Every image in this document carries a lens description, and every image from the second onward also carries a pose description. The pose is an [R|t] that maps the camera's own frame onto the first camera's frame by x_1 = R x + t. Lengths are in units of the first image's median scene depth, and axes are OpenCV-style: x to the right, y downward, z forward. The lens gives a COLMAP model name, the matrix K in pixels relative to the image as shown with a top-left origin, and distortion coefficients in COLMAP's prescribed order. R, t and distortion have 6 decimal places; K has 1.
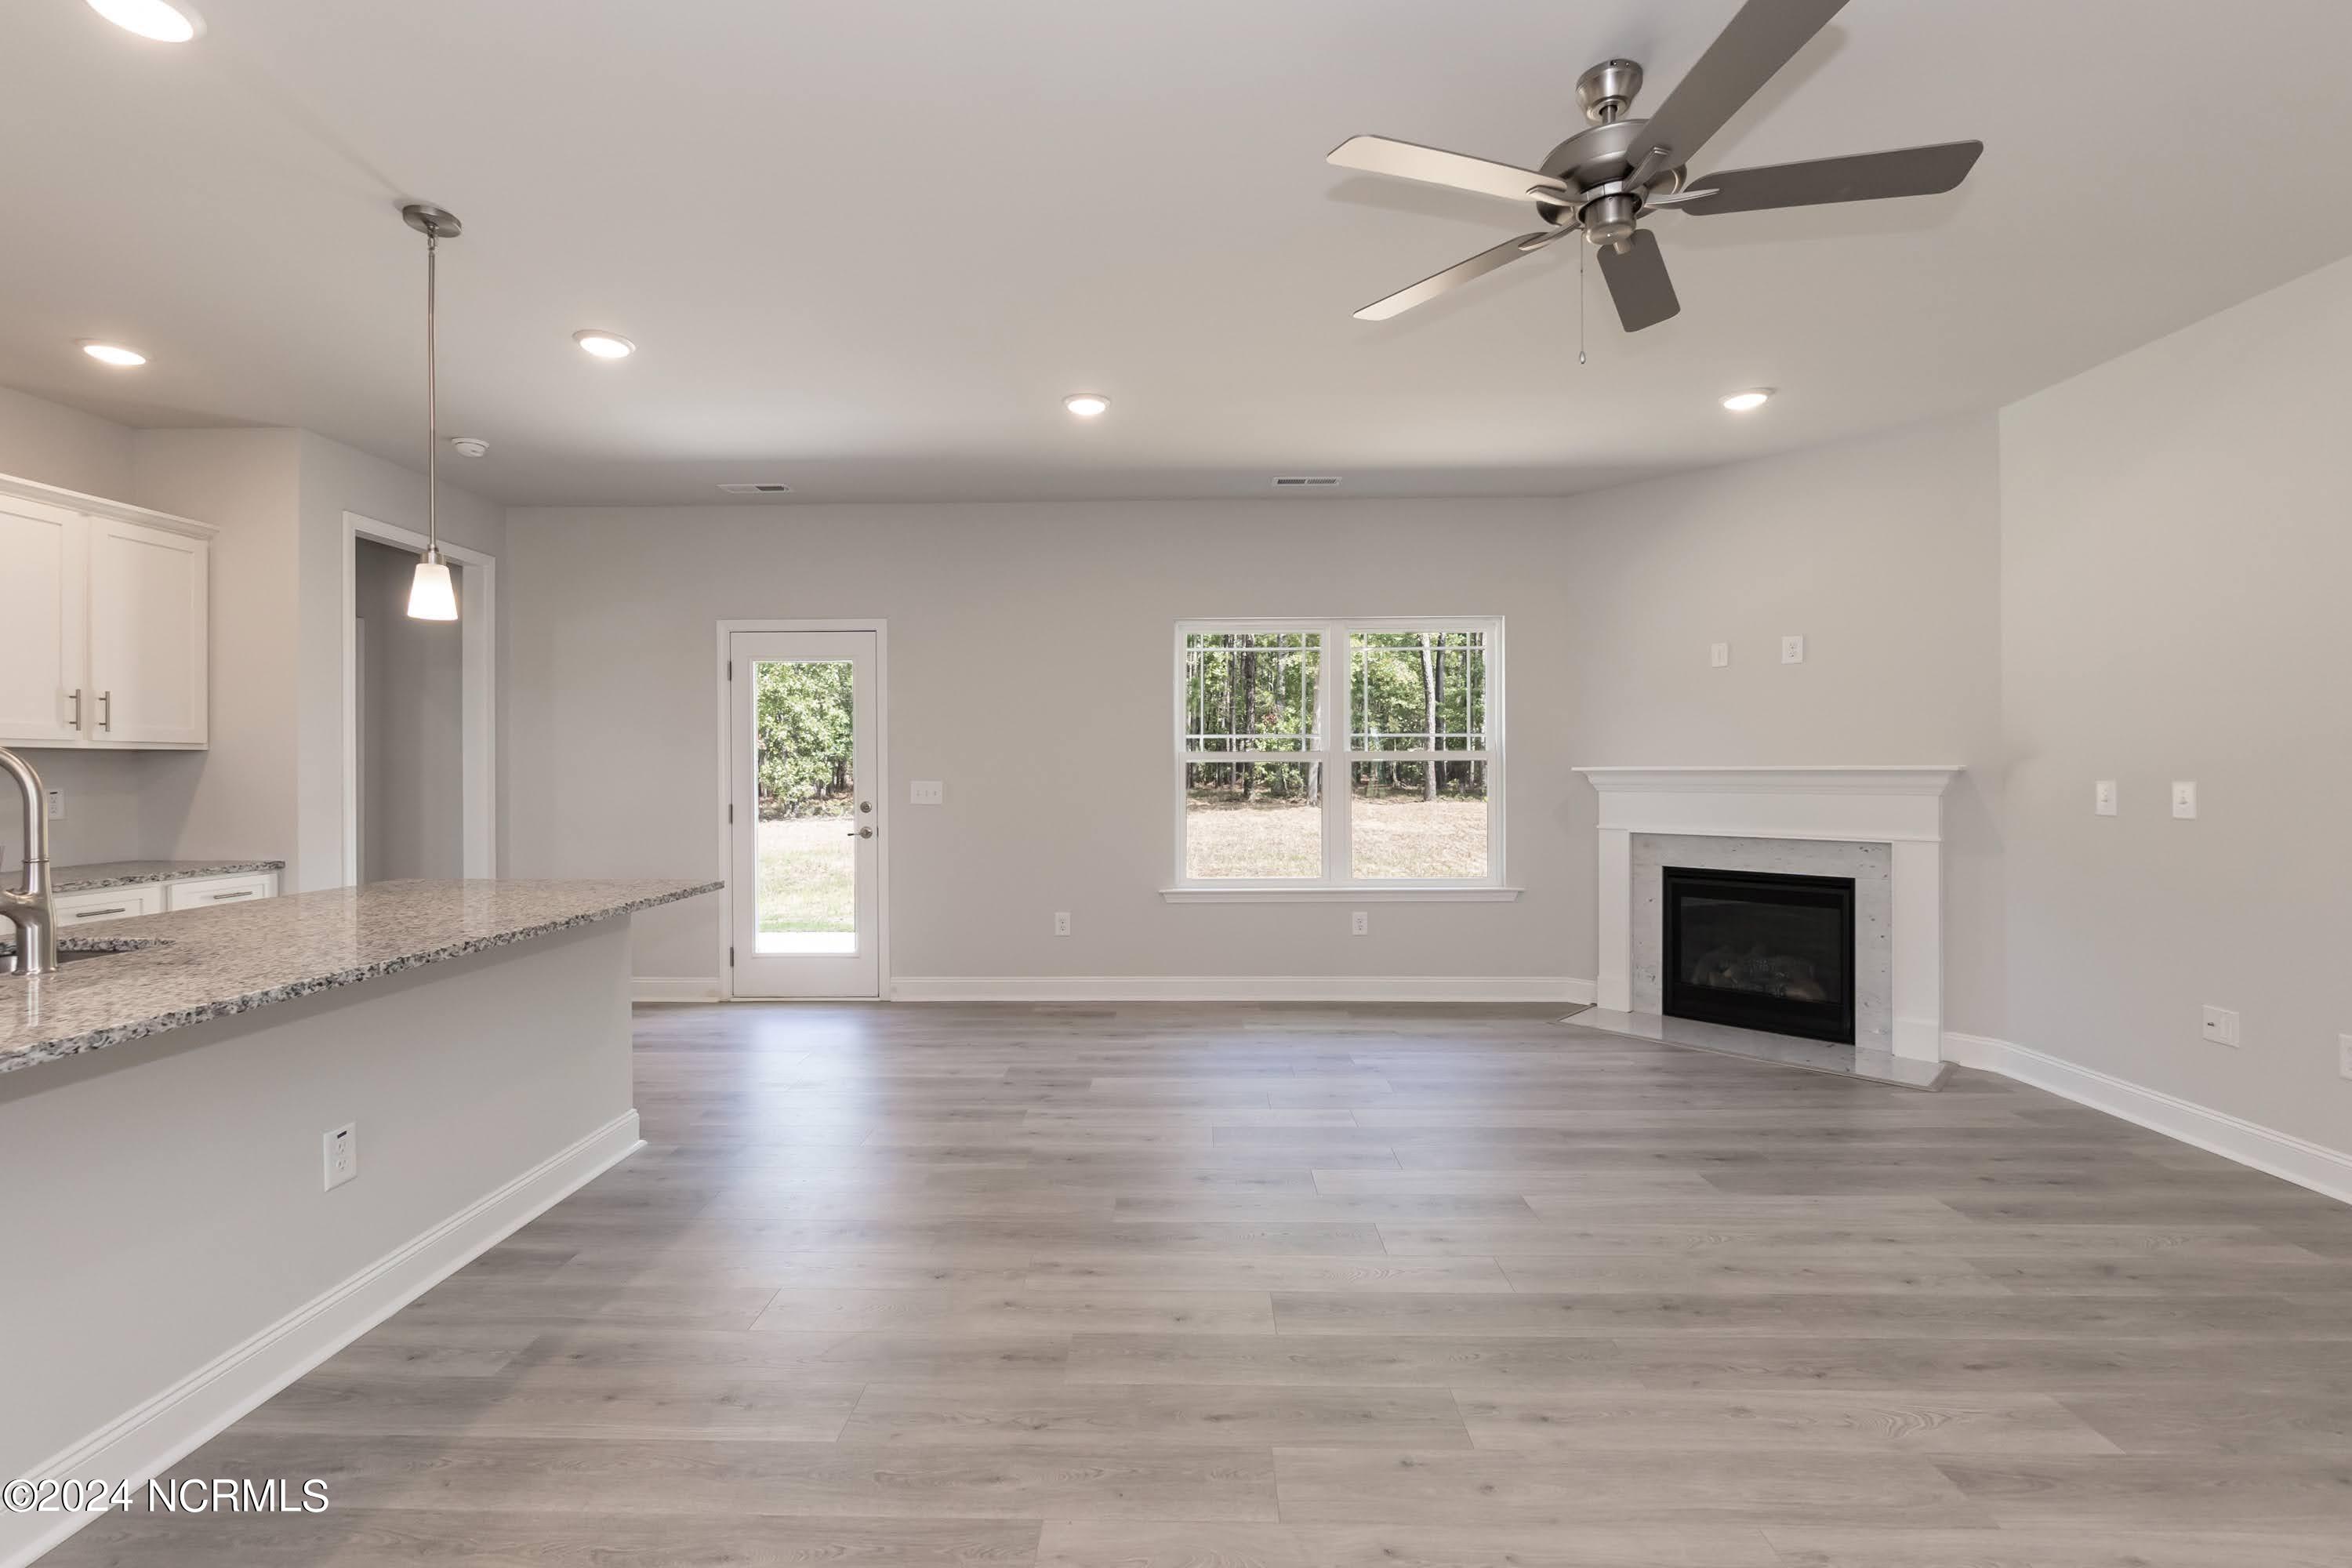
lens RADIAL K [[1016.4, 0, 1167.5], [0, 1016.4, 776.4], [0, 0, 1]] dist [-0.004318, -0.000015]
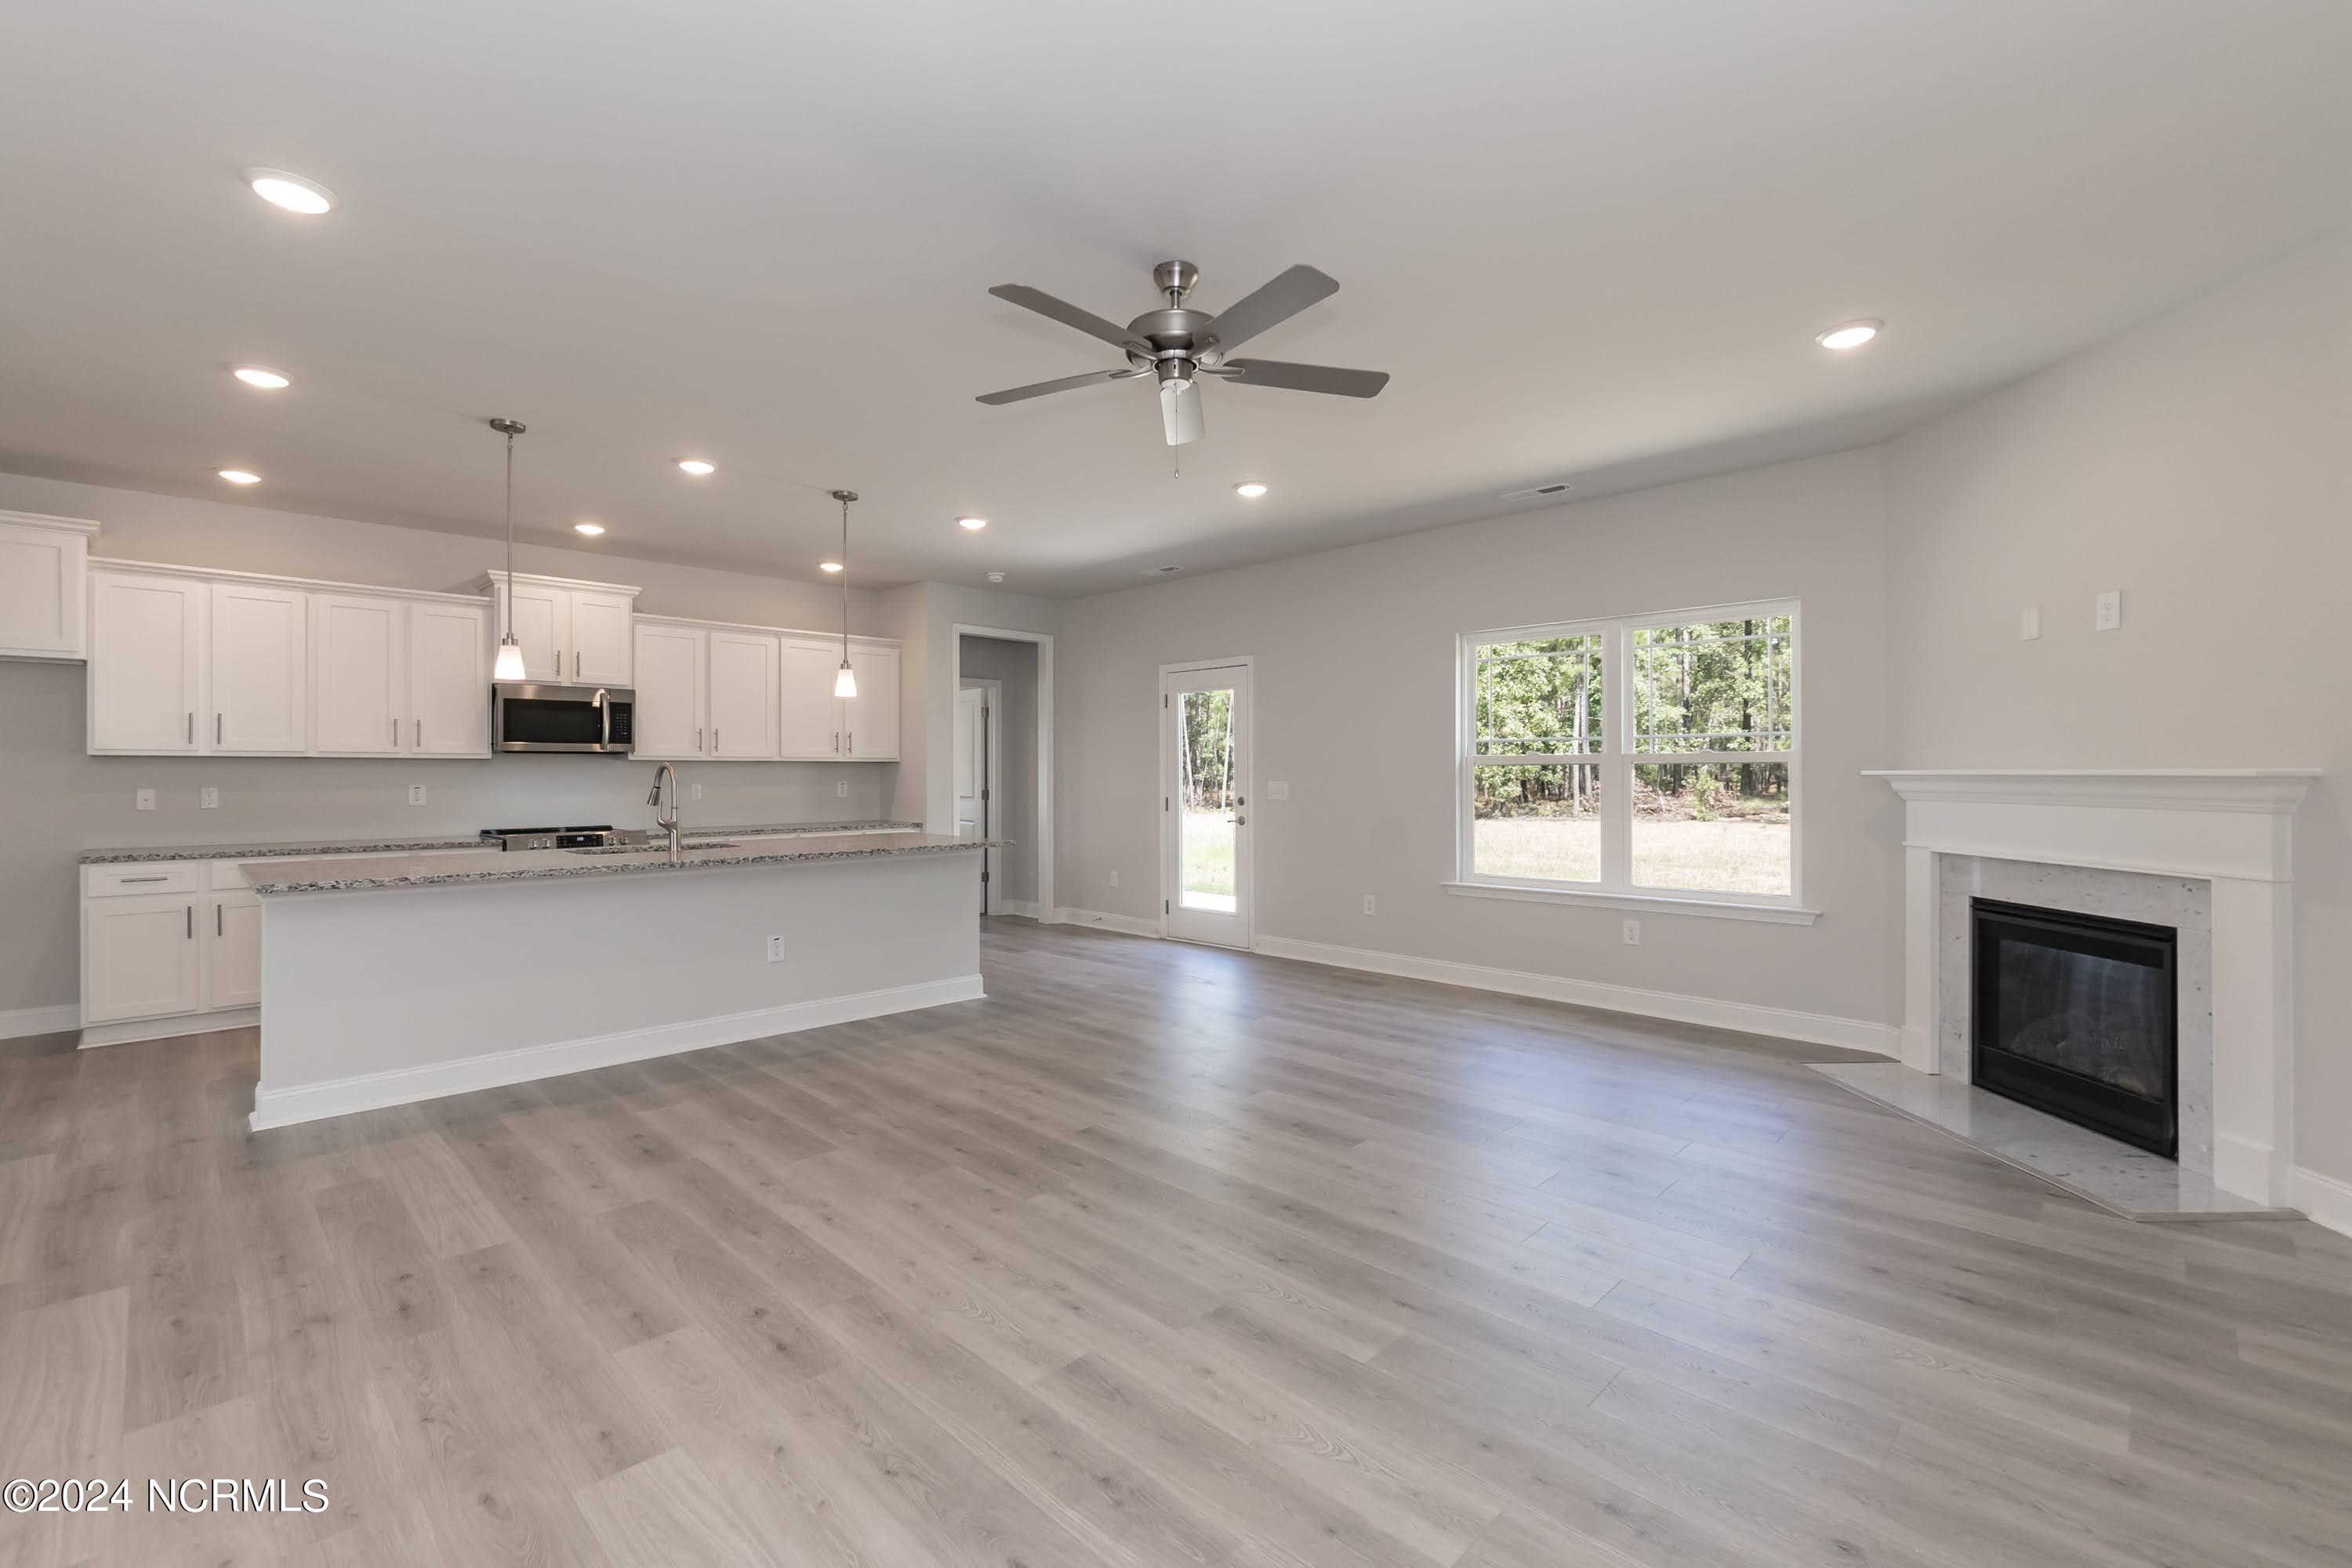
lens RADIAL K [[1016.4, 0, 1167.5], [0, 1016.4, 776.4], [0, 0, 1]] dist [-0.004318, -0.000015]
pose [[0.721567, 0.004164, -0.692332, 0.664886], [-0.005034, 0.999987, 0.000768, -0.002456], [0.692326, 0.002931, 0.721579, -0.000993]]
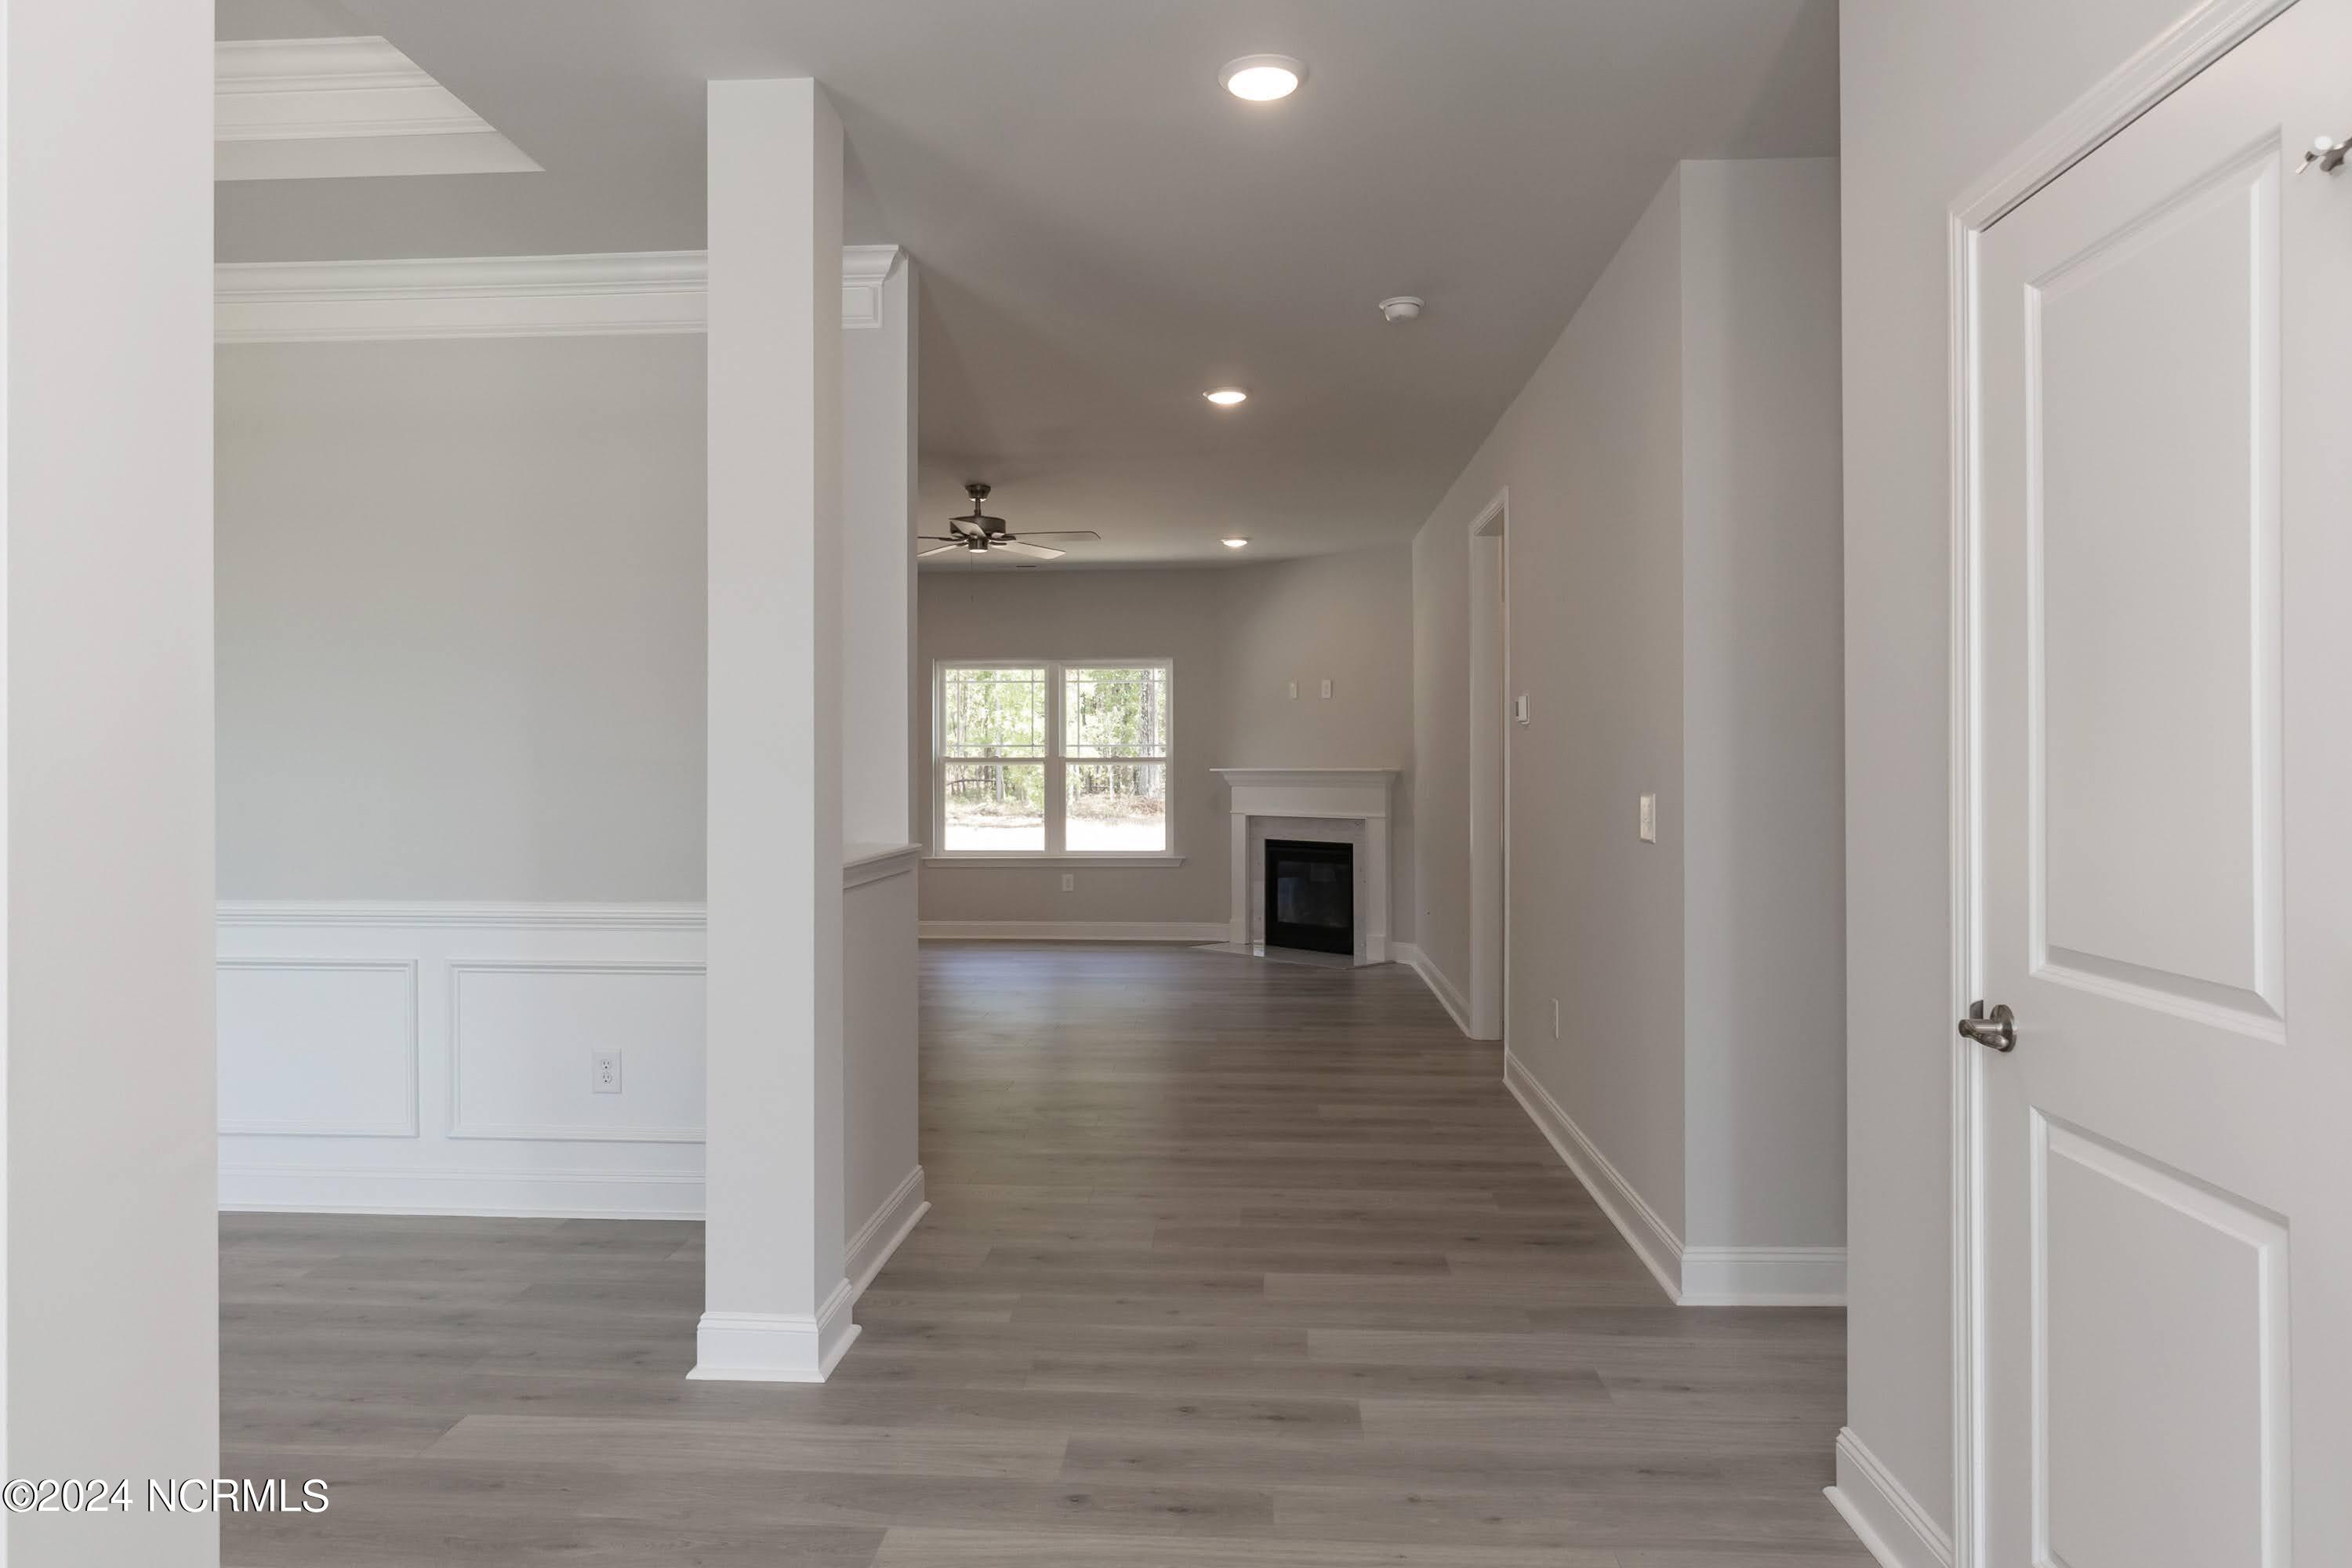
lens RADIAL K [[1484.0, 0, 1176.0], [0, 1484.0, 784.0], [0, 0, 1]] dist [-0.000008, -0.000011]
pose [[0.999176, 0.001930, -0.040543, 0.511517], [-0.001707, 0.999983, 0.005534, 0.001179], [0.040553, -0.005461, 0.999162, -1.208746]]
